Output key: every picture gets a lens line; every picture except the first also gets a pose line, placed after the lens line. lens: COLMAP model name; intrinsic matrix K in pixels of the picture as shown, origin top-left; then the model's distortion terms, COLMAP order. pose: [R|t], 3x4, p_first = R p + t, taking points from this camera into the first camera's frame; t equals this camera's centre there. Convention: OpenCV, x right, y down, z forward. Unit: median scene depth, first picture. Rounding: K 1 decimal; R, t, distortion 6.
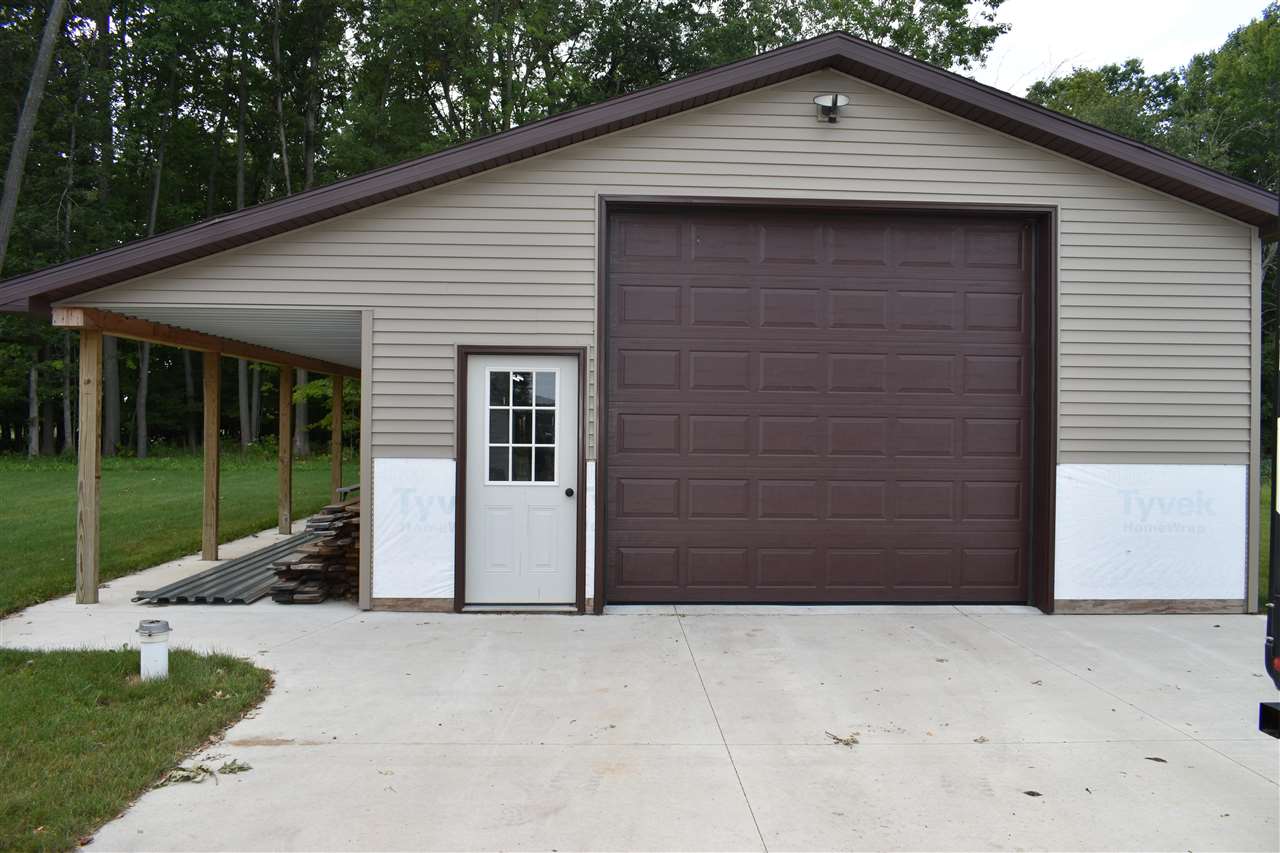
lens RADIAL K [[981.2, 0, 646.7], [0, 981.2, 430.1], [0, 0, 1]] dist [-0.024754, 0.012967]
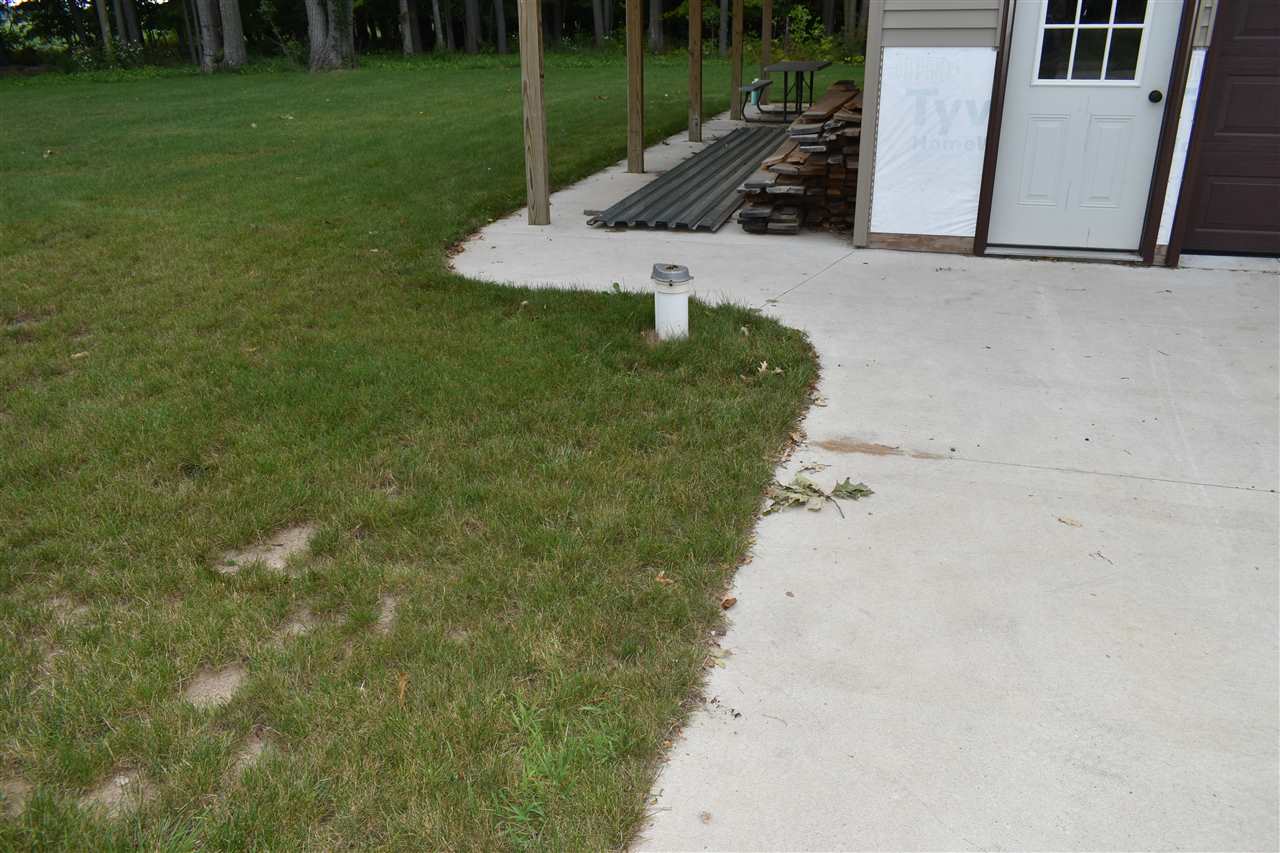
lens RADIAL K [[981.2, 0, 646.7], [0, 981.2, 430.1], [0, 0, 1]] dist [-0.024754, 0.012967]
pose [[0.948644, 0.103209, -0.299036, -0.195352], [0.020922, 0.922744, 0.384846, 0.007320], [0.315653, -0.371338, 0.873196, 0.175008]]
